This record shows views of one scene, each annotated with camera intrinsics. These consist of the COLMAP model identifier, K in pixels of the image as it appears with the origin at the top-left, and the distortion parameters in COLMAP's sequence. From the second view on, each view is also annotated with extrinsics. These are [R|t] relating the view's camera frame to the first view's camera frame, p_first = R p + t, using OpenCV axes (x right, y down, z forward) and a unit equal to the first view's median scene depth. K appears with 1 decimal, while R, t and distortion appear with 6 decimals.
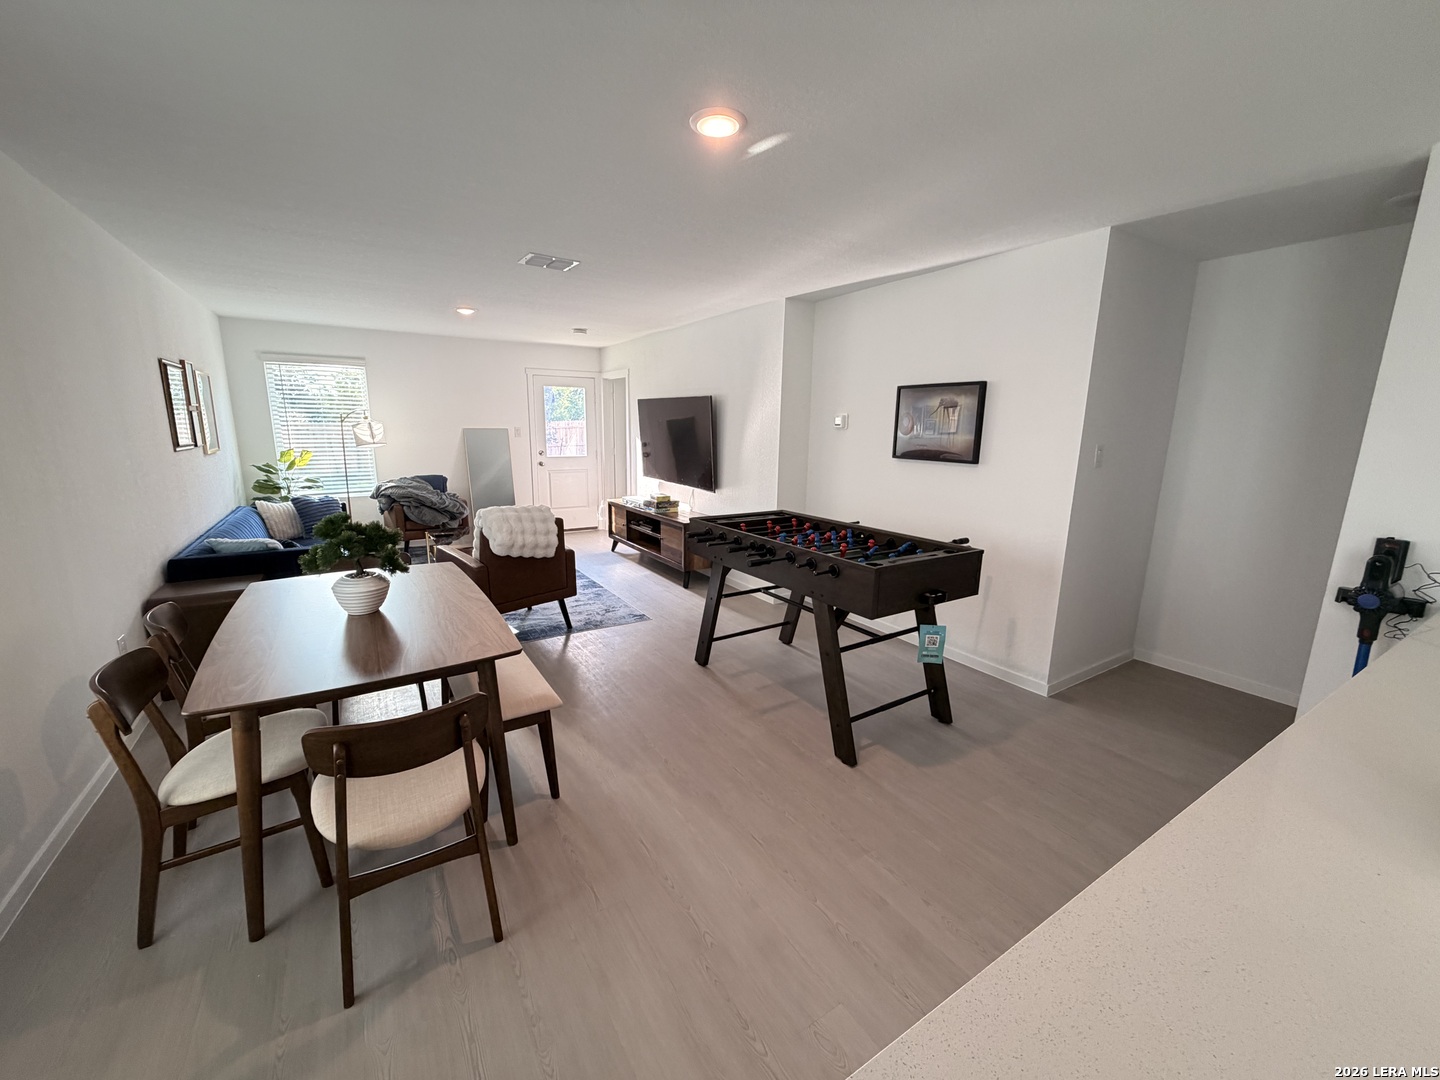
lens RADIAL K [[570.6, 0, 712.3], [0, 570.6, 538.8], [0, 0, 1]] dist [-0.002567, 0.000355]
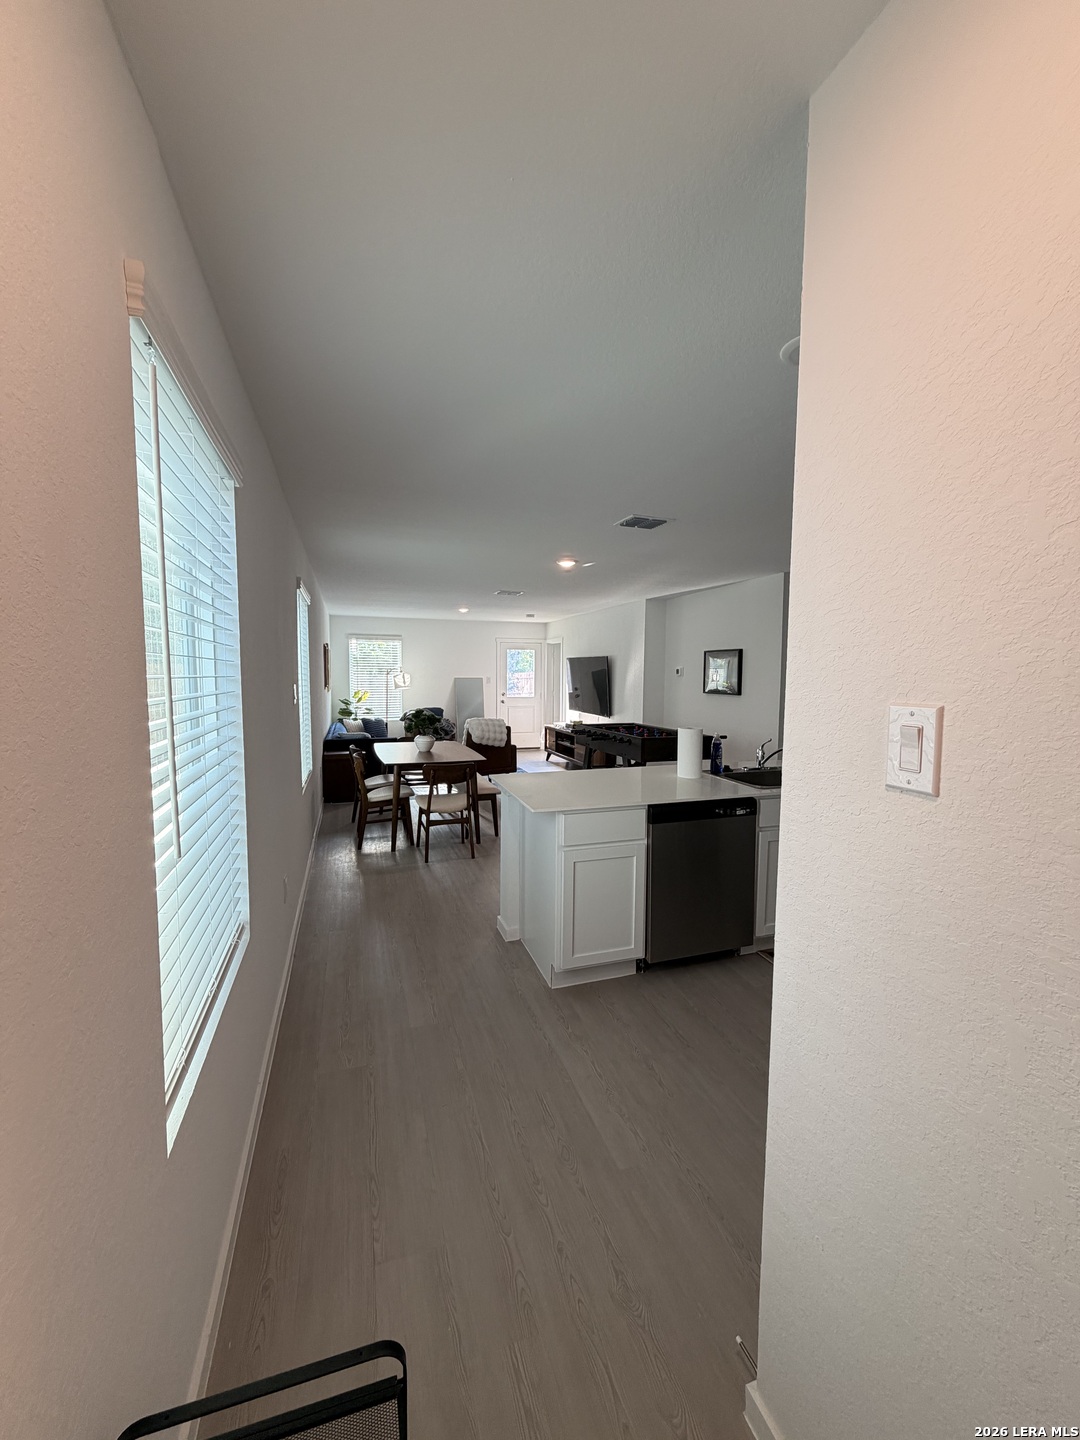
lens RADIAL K [[570.6, 0, 538.5], [0, 570.6, 718.7], [0, 0, 1]] dist [-0.002567, 0.000355]
pose [[0.972261, 0.010899, -0.233644, 0.166427], [-0.039208, 0.992374, -0.116864, 0.100955], [0.230588, 0.122783, 0.965274, -0.489209]]
